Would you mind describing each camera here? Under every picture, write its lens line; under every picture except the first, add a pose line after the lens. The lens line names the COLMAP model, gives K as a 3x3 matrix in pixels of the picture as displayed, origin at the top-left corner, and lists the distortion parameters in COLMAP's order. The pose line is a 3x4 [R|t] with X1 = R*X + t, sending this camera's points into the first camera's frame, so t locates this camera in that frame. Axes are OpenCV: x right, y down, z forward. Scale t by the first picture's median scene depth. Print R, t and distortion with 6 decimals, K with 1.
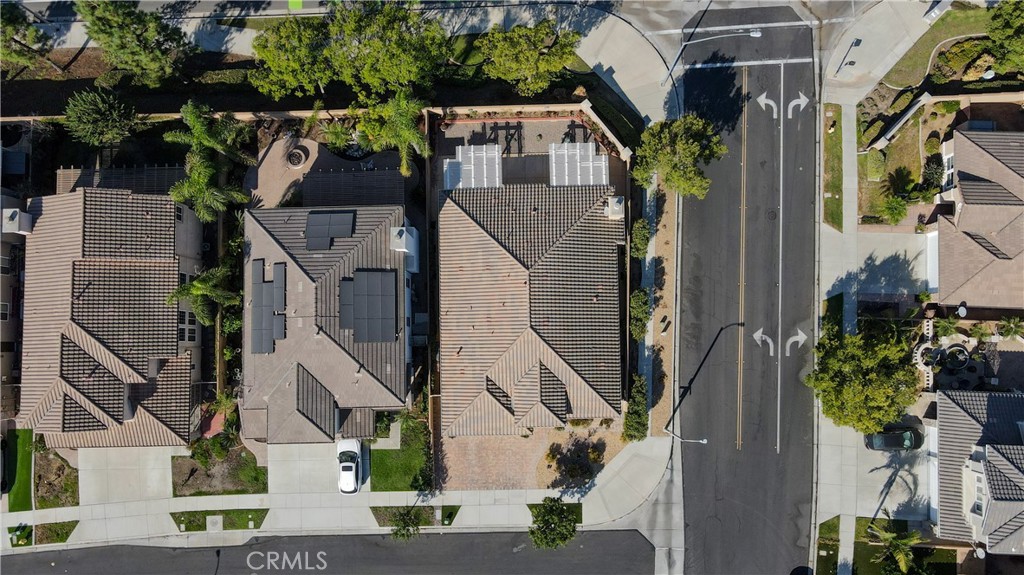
lens RADIAL K [[763.7, 0, 512.0], [0, 763.7, 287.5], [0, 0, 1]] dist [-0.021797, 0.074373]
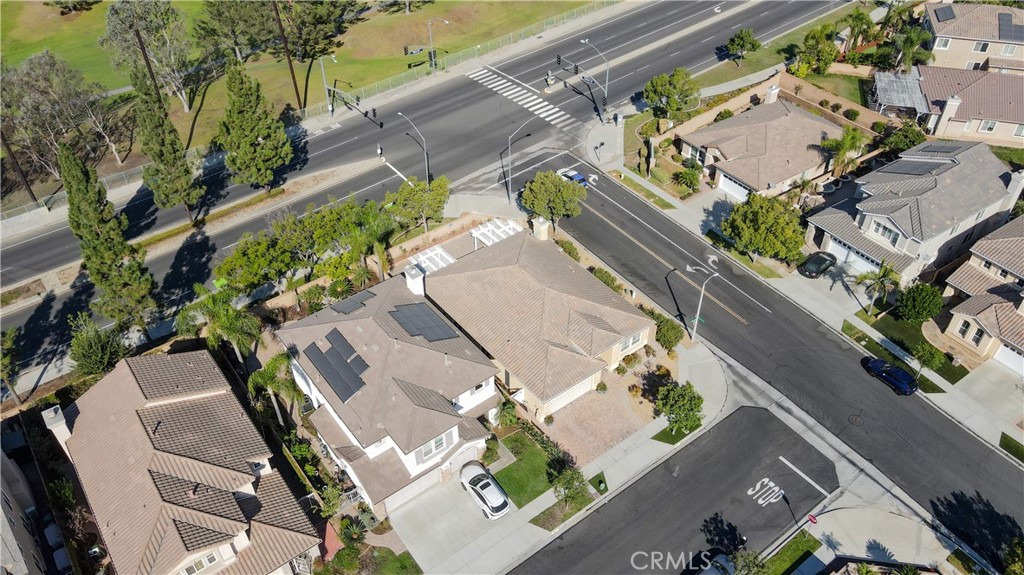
lens RADIAL K [[763.7, 0, 512.0], [0, 763.7, 287.5], [0, 0, 1]] dist [-0.021797, 0.074373]
pose [[0.802654, -0.371660, 0.466493, -0.521570], [0.593793, 0.571607, -0.566282, 0.630467], [-0.056186, 0.731529, 0.679491, 0.180906]]
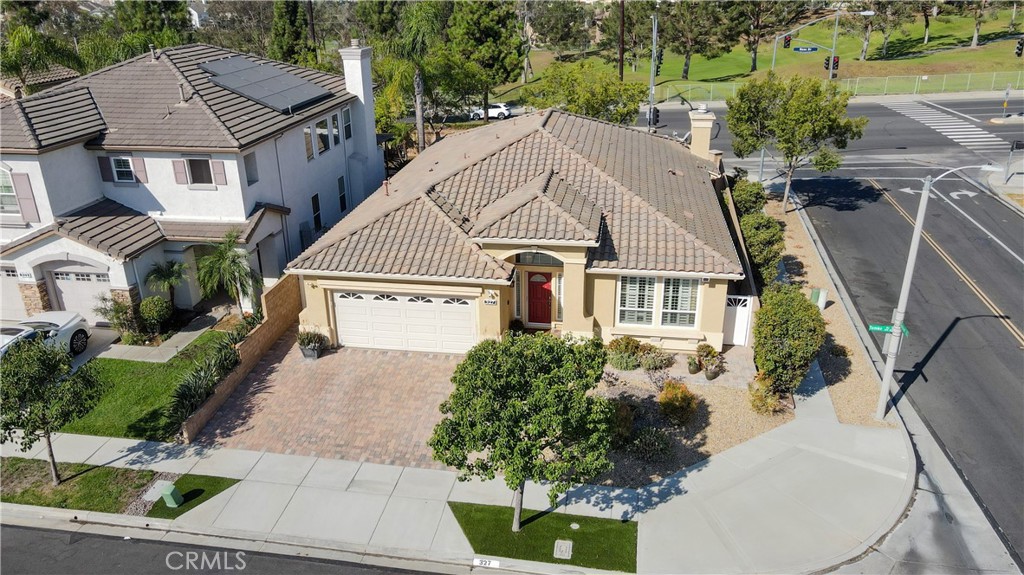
lens RADIAL K [[763.7, 0, 512.0], [0, 763.7, 287.5], [0, 0, 1]] dist [-0.021797, 0.074373]
pose [[0.985779, 0.075609, -0.150076, 0.081700], [-0.168046, 0.445464, -0.879388, 0.503037], [0.000363, 0.892101, 0.451835, 0.789471]]
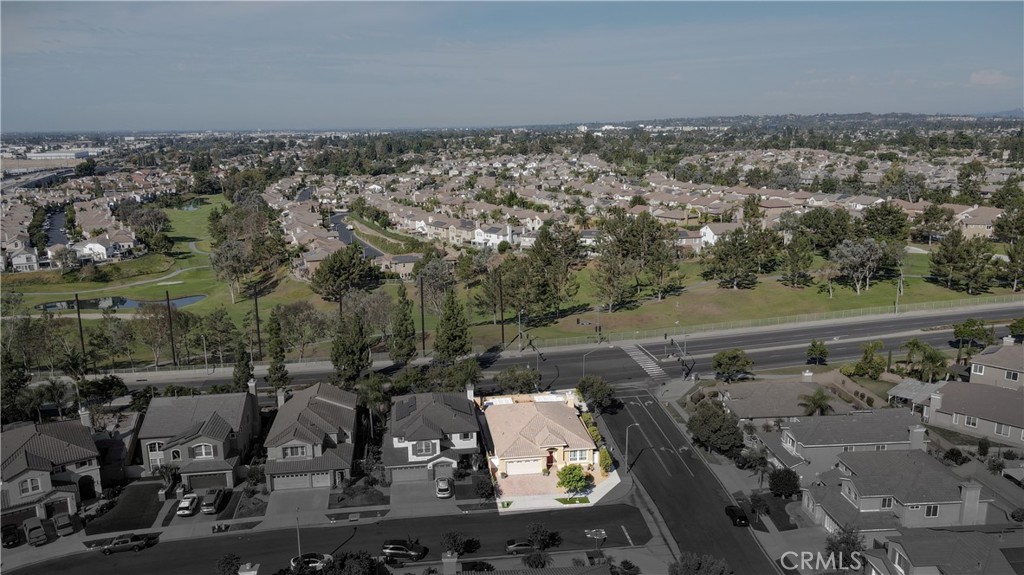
lens RADIAL K [[763.7, 0, 512.0], [0, 763.7, 287.5], [0, 0, 1]] dist [-0.021797, 0.074373]
pose [[0.992084, -0.012351, 0.124967, -0.262565], [0.123381, 0.281102, -0.951714, 1.672080], [-0.023374, 0.959599, 0.280400, 0.125610]]
